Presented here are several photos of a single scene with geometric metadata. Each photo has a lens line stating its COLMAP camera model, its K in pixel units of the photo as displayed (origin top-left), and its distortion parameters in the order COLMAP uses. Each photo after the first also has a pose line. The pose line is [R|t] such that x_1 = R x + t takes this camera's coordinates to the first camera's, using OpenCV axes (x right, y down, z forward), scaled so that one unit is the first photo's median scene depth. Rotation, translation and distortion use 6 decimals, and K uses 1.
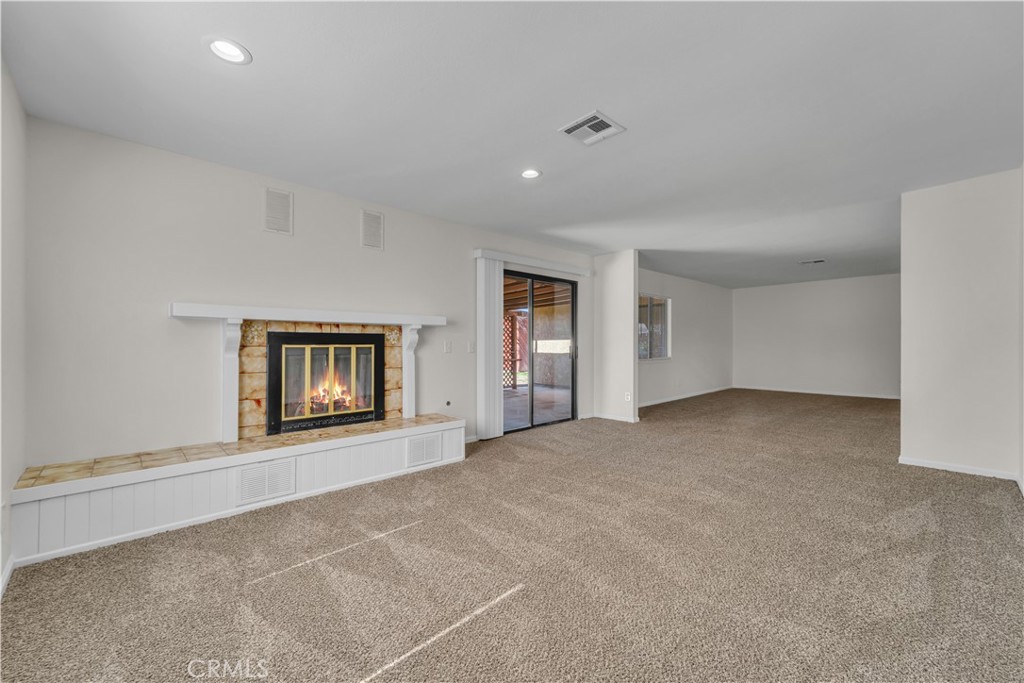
lens RADIAL K [[415.7, 0, 514.9], [0, 415.7, 339.9], [0, 0, 1]] dist [0.003611, 0.000319]
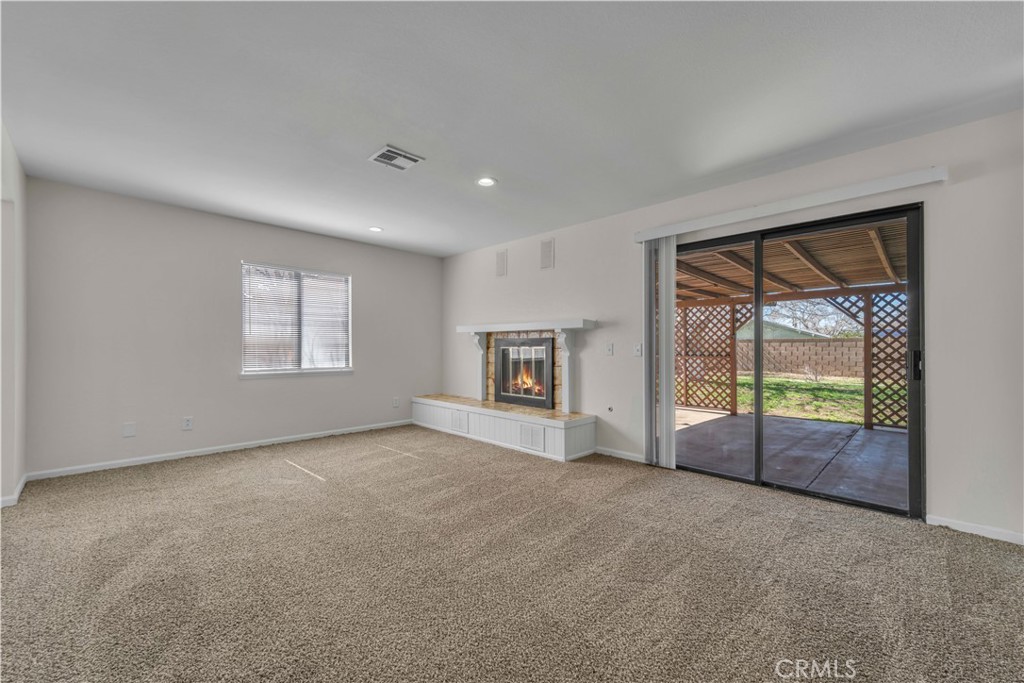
lens RADIAL K [[415.7, 0, 515.2], [0, 415.7, 347.0], [0, 0, 1]] dist [0.003611, 0.000319]
pose [[0.023825, -0.004721, -0.999705, 0.913773], [0.002656, 0.999986, -0.004659, 0.017781], [0.999713, -0.002544, 0.023837, 0.899824]]
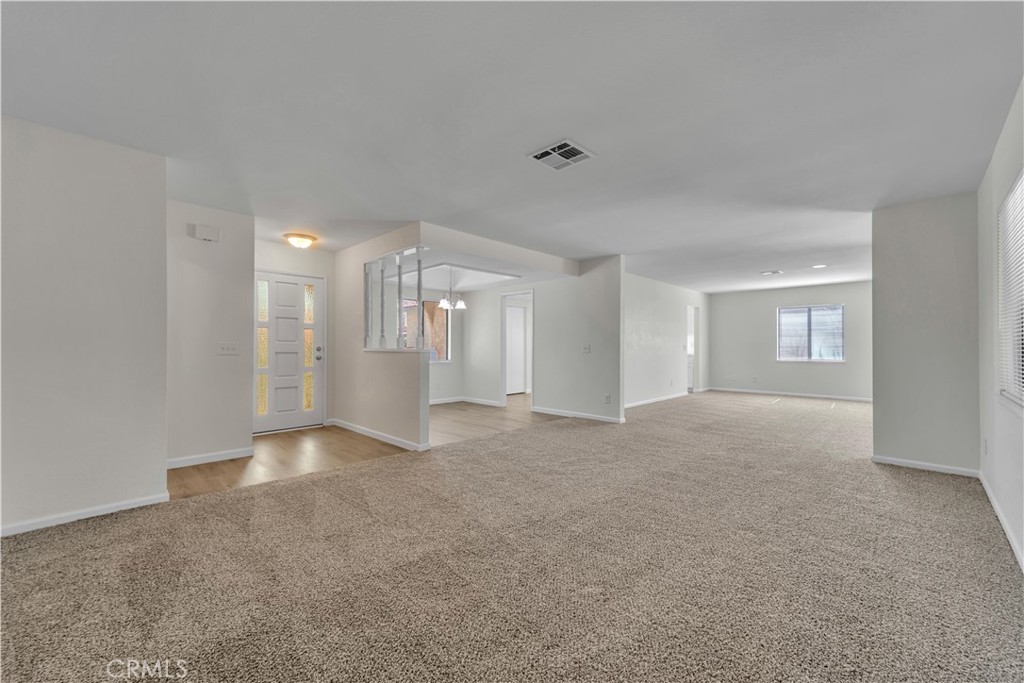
lens RADIAL K [[415.7, 0, 512.3], [0, 415.7, 344.1], [0, 0, 1]] dist [0.003611, 0.000319]
pose [[-0.999617, -0.004579, -0.027275, 1.249793], [-0.004415, 0.999972, -0.006070, 0.012765], [0.027302, -0.005947, -0.999610, 2.086914]]
